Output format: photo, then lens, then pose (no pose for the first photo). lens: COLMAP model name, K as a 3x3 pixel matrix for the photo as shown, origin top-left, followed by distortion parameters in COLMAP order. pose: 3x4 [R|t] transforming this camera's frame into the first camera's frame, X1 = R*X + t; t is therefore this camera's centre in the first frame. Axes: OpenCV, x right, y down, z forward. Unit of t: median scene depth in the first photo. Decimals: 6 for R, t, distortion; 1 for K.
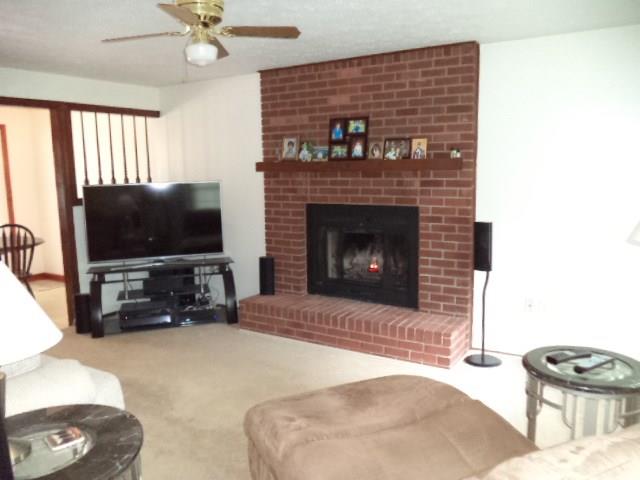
lens RADIAL K [[517.4, 0, 320.0], [0, 517.4, 240.0], [0, 0, 1]] dist [-0.059735, -0.001730]
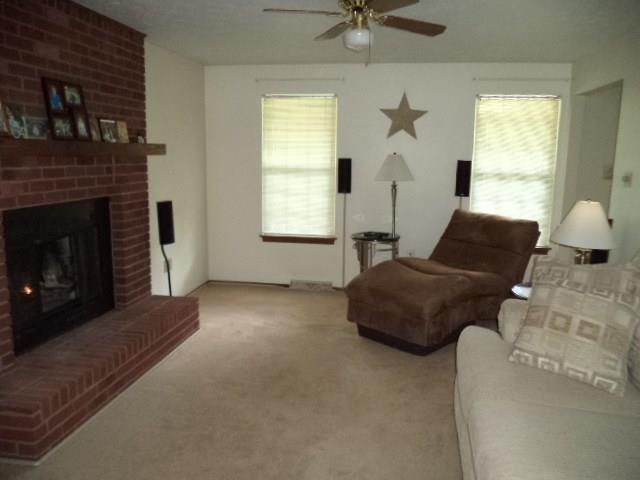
lens RADIAL K [[519.9, 0, 320.0], [0, 519.9, 240.0], [0, 0, 1]] dist [-0.005830, -0.002116]
pose [[-0.376404, -0.134991, 0.916568, -0.767930], [0.131791, 0.971465, 0.197199, -0.116570], [-0.917034, 0.195022, -0.347872, 0.960501]]
